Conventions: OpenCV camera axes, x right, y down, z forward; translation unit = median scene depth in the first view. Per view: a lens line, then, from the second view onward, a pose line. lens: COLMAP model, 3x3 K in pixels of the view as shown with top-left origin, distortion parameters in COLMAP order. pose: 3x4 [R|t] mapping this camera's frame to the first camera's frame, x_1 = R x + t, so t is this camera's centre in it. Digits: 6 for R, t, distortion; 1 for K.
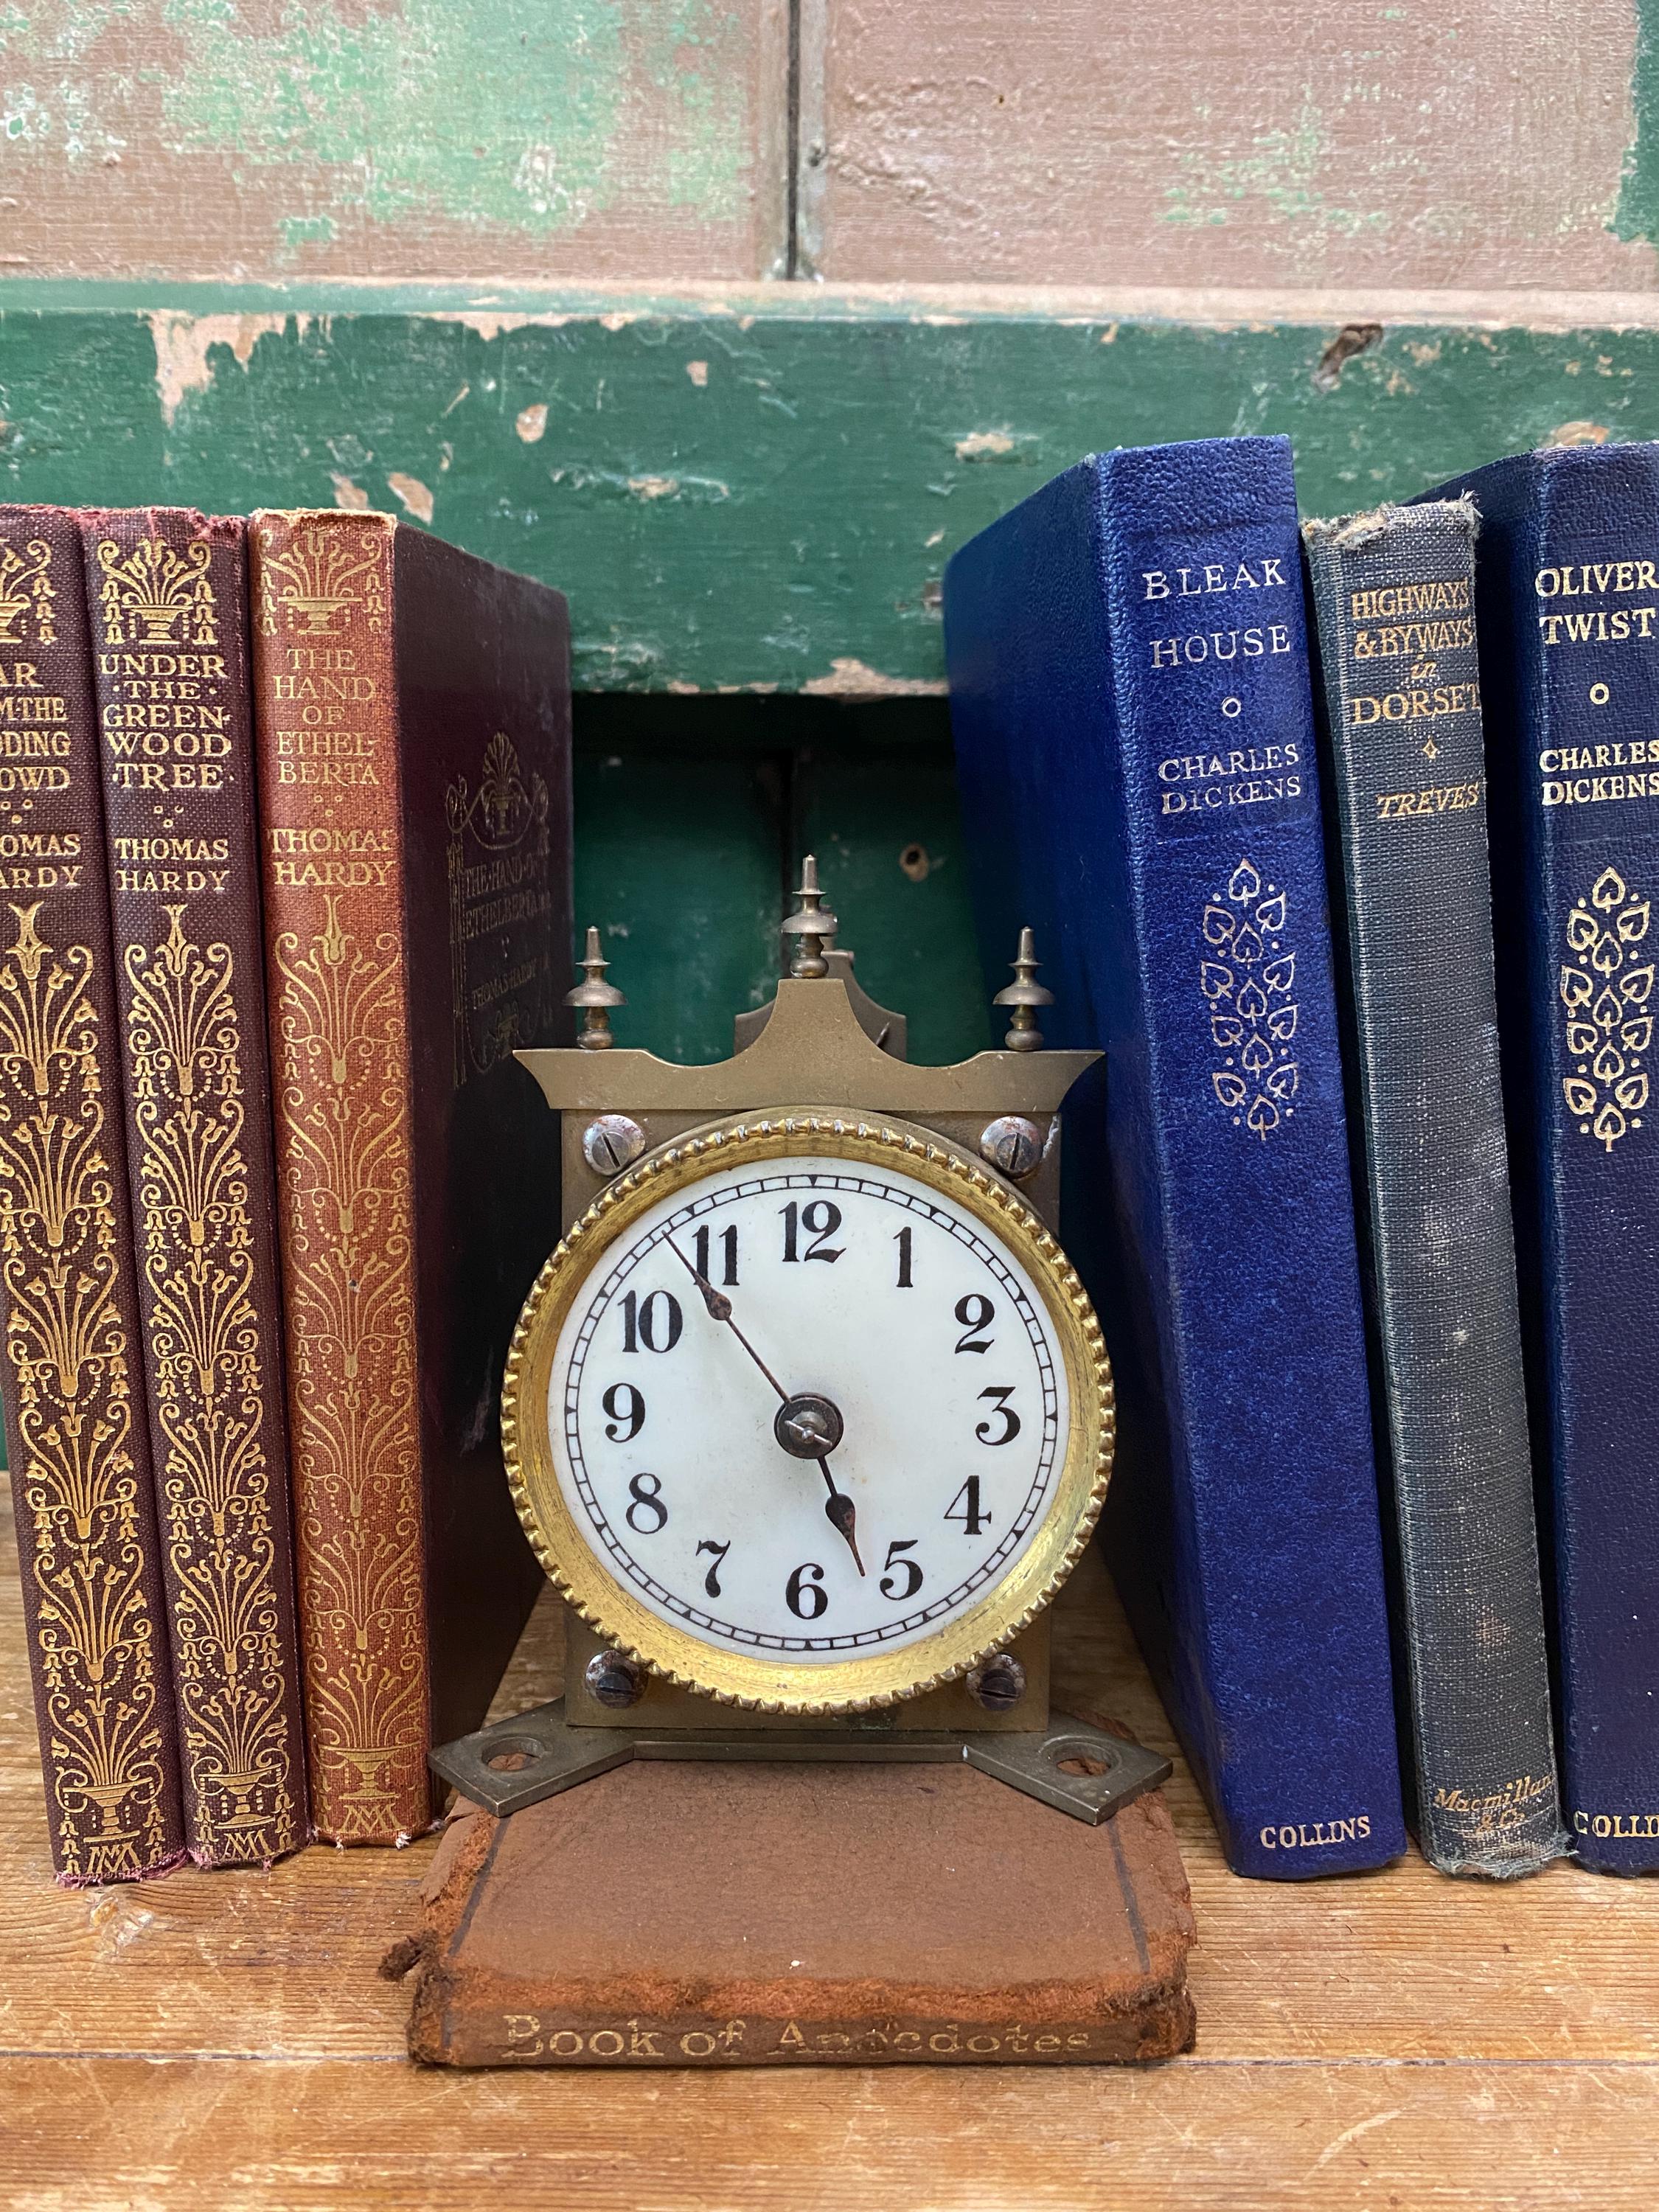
lens RADIAL K [[1832.5, 0, 829.5], [0, 1832.5, 1106.0], [0, 0, 1]] dist [0.006013, -0.002760]
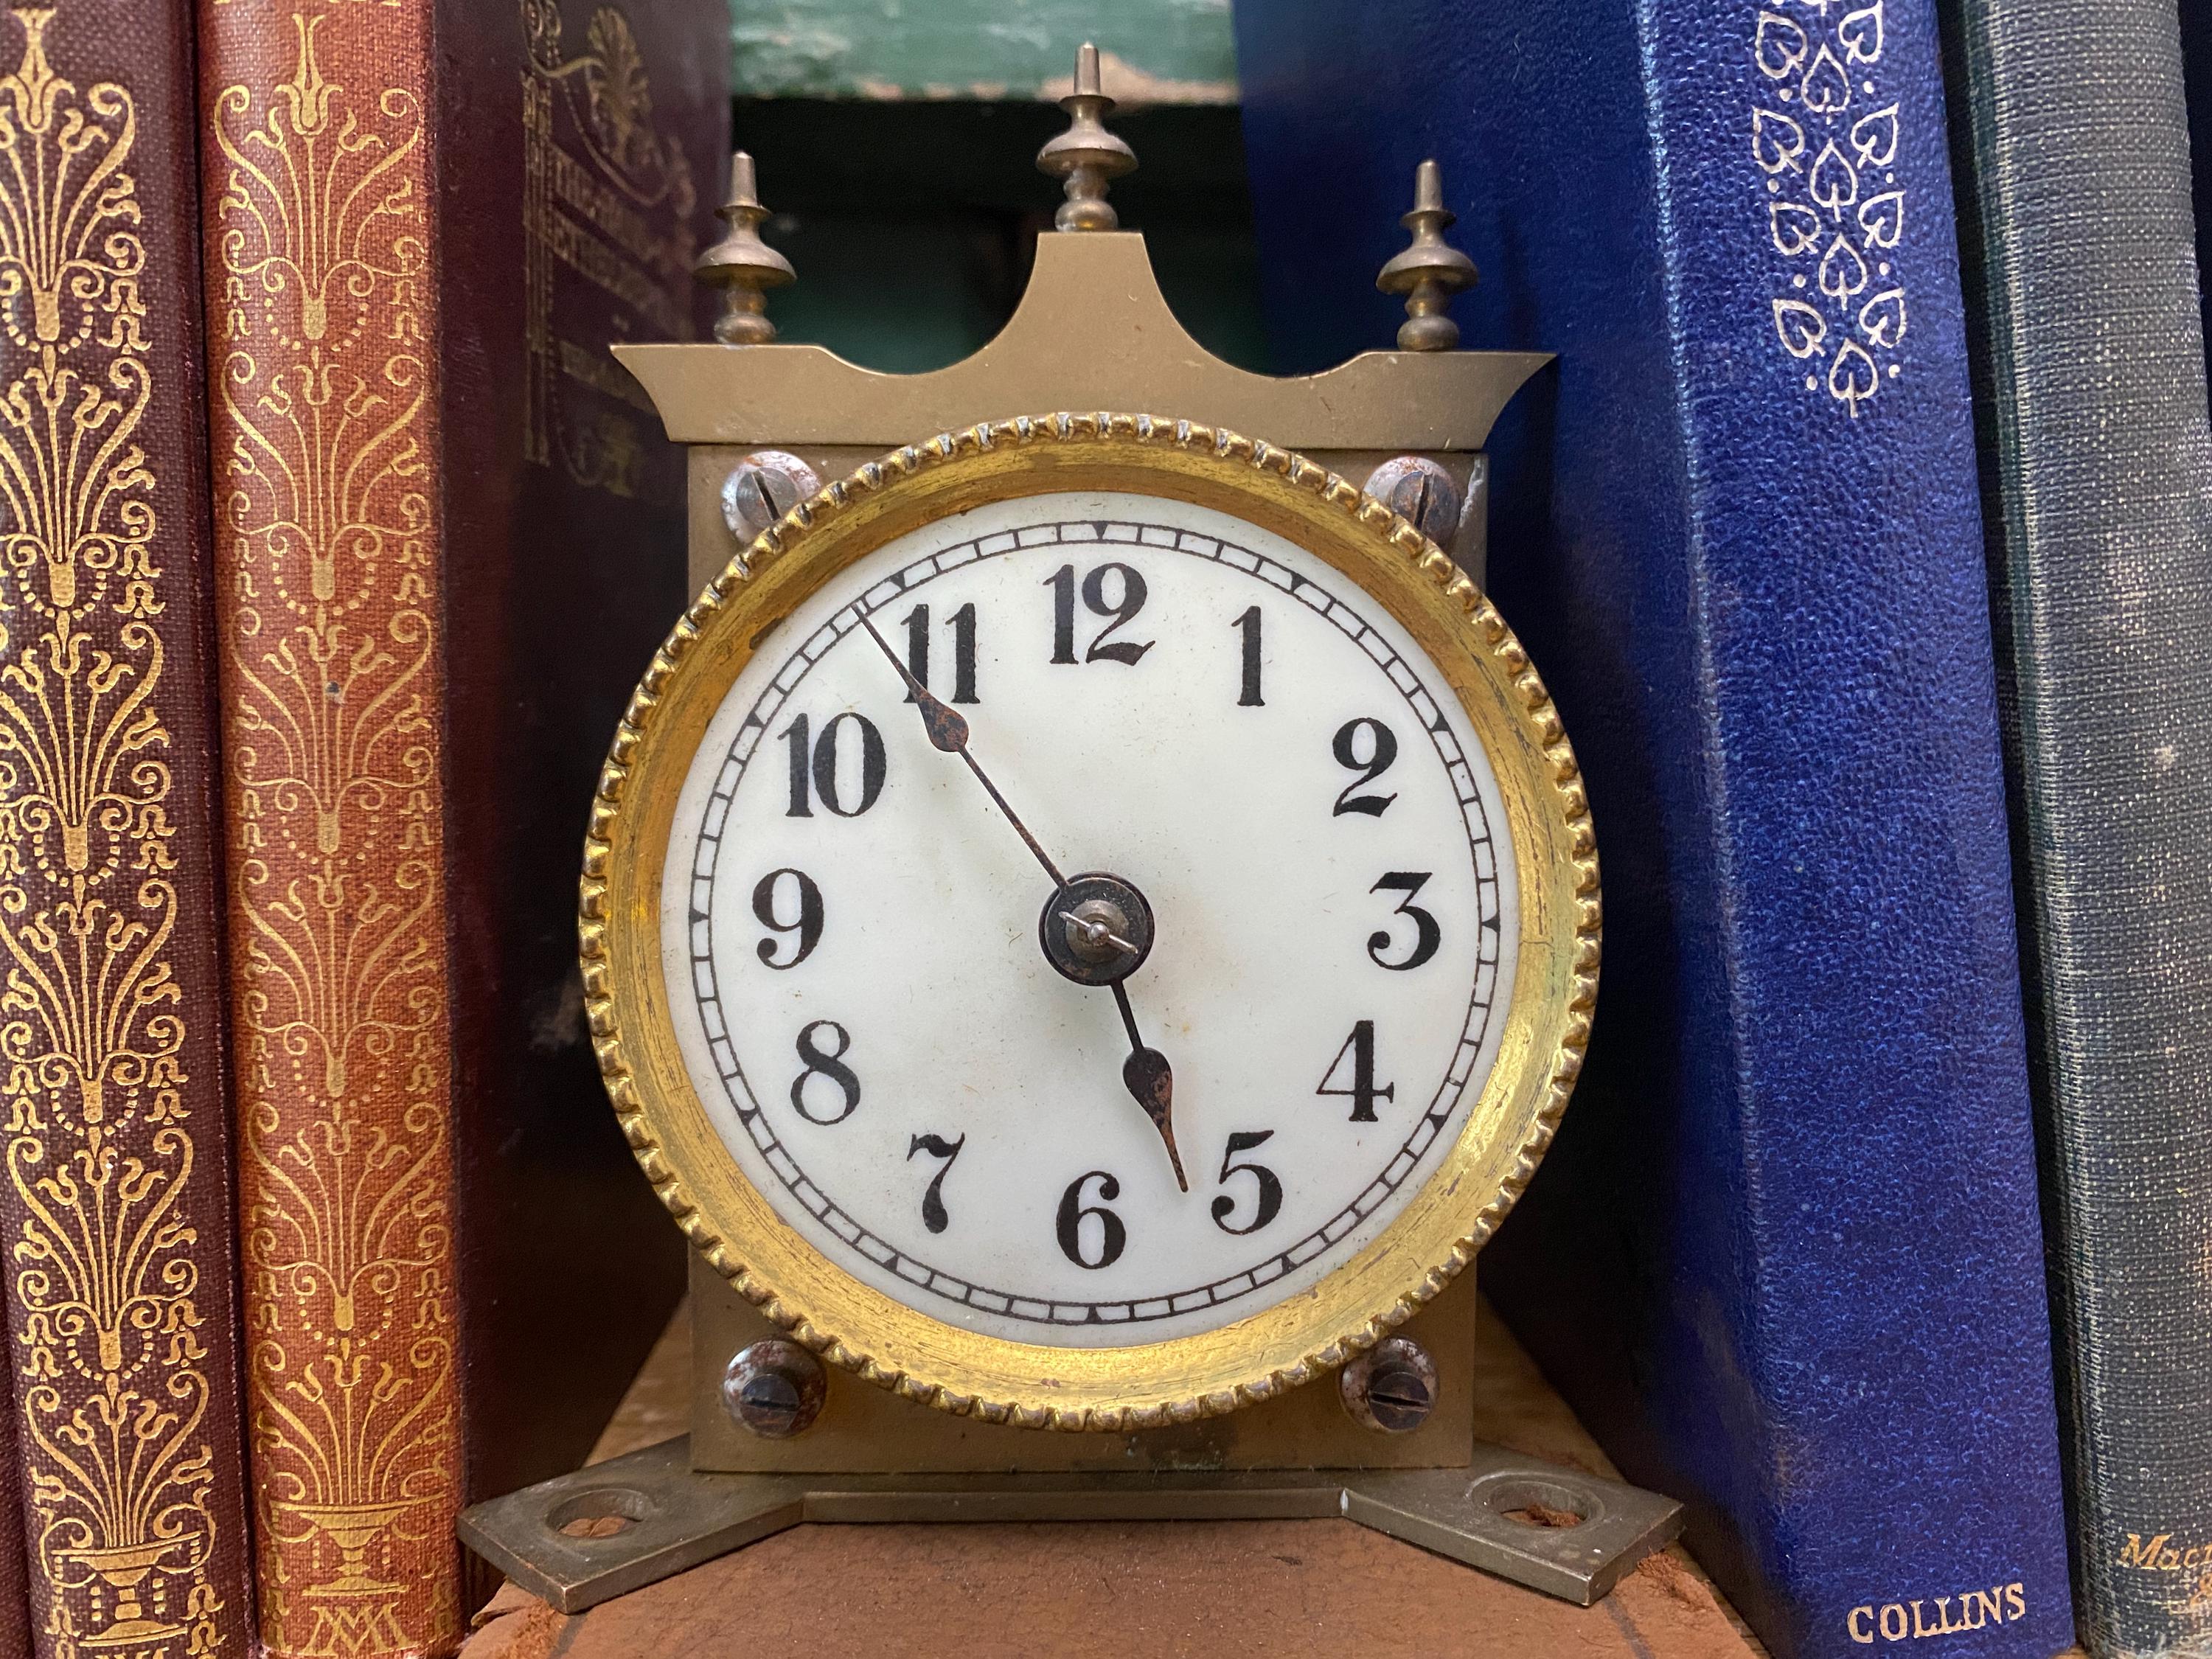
lens RADIAL K [[2011.1, 0, 1099.4], [0, 2011.1, 703.7], [0, 0, 1]] dist [-0.046621, 0.080301]
pose [[0.999323, -0.002842, 0.036688, -0.034081], [0.006395, 0.995256, -0.097080, 0.163293], [-0.036238, 0.097249, 0.994600, 0.336310]]
